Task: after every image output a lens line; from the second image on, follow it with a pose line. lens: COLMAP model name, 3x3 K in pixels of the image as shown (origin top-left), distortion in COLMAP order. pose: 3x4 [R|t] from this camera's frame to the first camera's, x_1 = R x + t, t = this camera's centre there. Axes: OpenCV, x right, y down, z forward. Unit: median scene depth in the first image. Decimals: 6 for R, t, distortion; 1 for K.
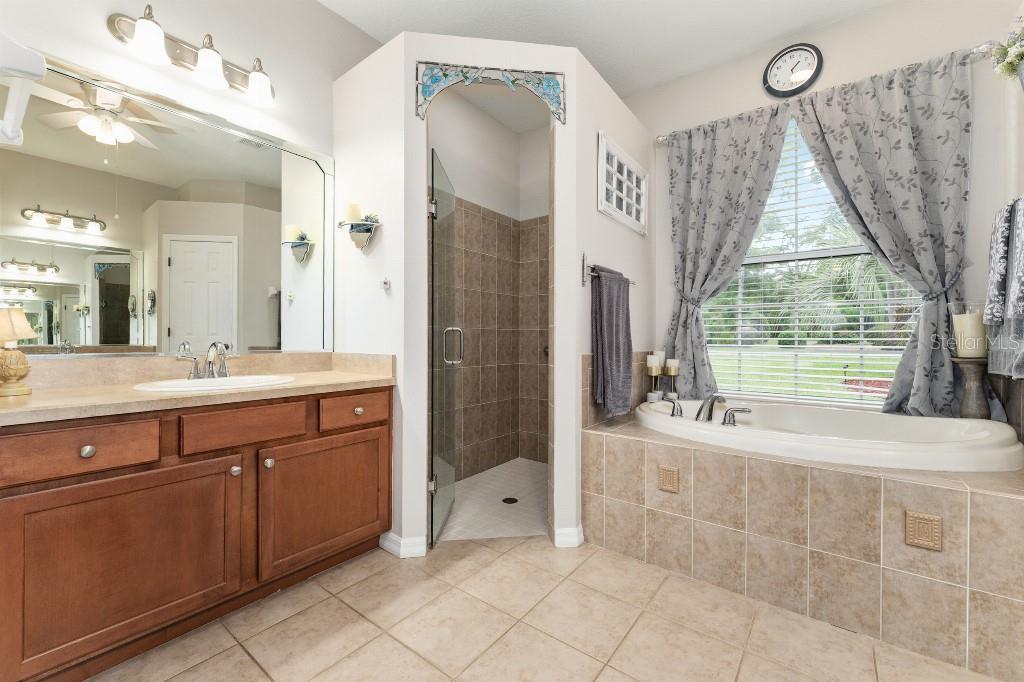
lens RADIAL K [[414.6, 0, 511.7], [0, 414.6, 335.3], [0, 0, 1]] dist [-0.002958, -0.000281]
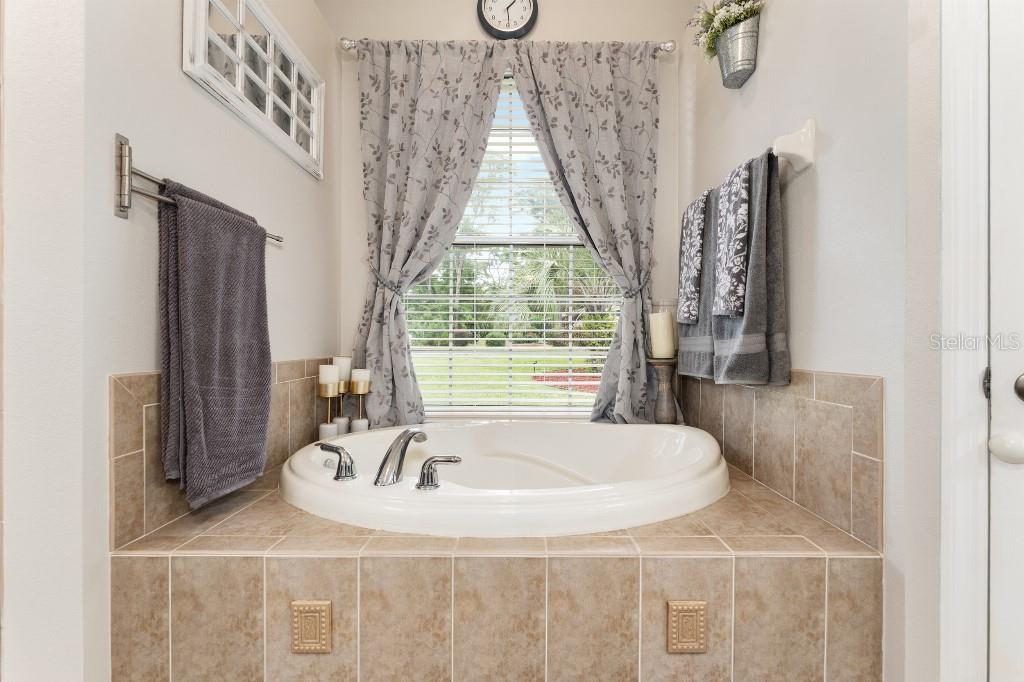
lens RADIAL K [[400.0, 0, 512.0], [0, 400.0, 341.0], [0, 0, 1]] dist [0.018606, -0.000055]
pose [[0.801545, -0.003876, 0.597922, 0.243494], [-0.003399, 0.999933, 0.011038, 0.004322], [-0.597925, -0.010879, 0.801478, 0.413419]]
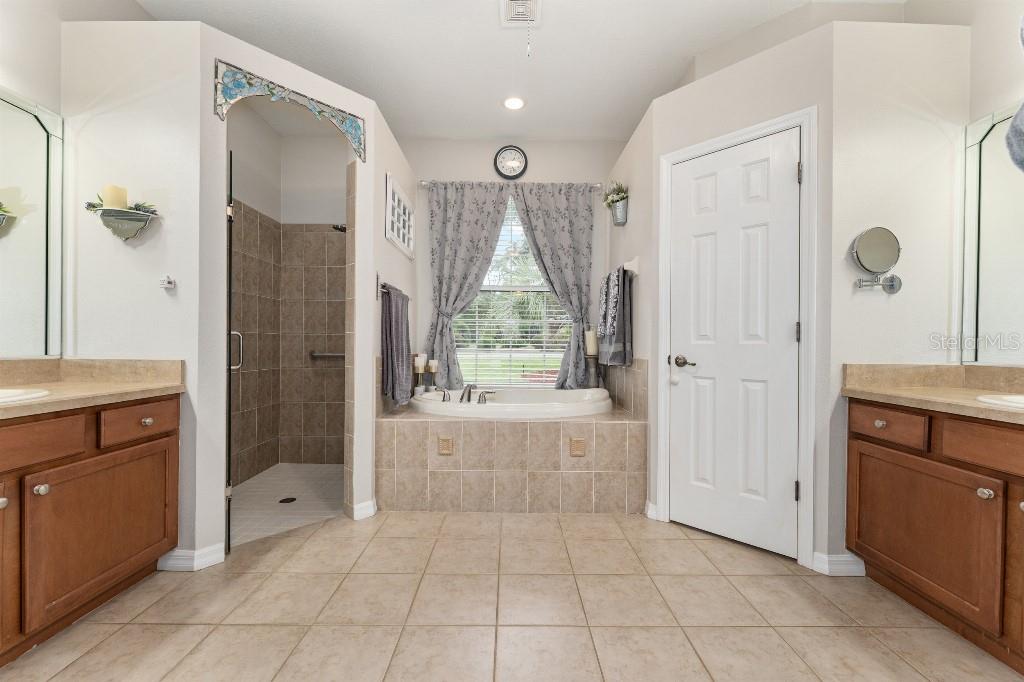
lens RADIAL K [[414.6, 0, 511.7], [0, 414.6, 335.3], [0, 0, 1]] dist [-0.002958, -0.000281]
pose [[0.784195, 0.017656, 0.620264, -0.267632], [-0.011830, 0.999839, -0.013504, -0.004392], [-0.620402, 0.003252, 0.784277, -0.189387]]
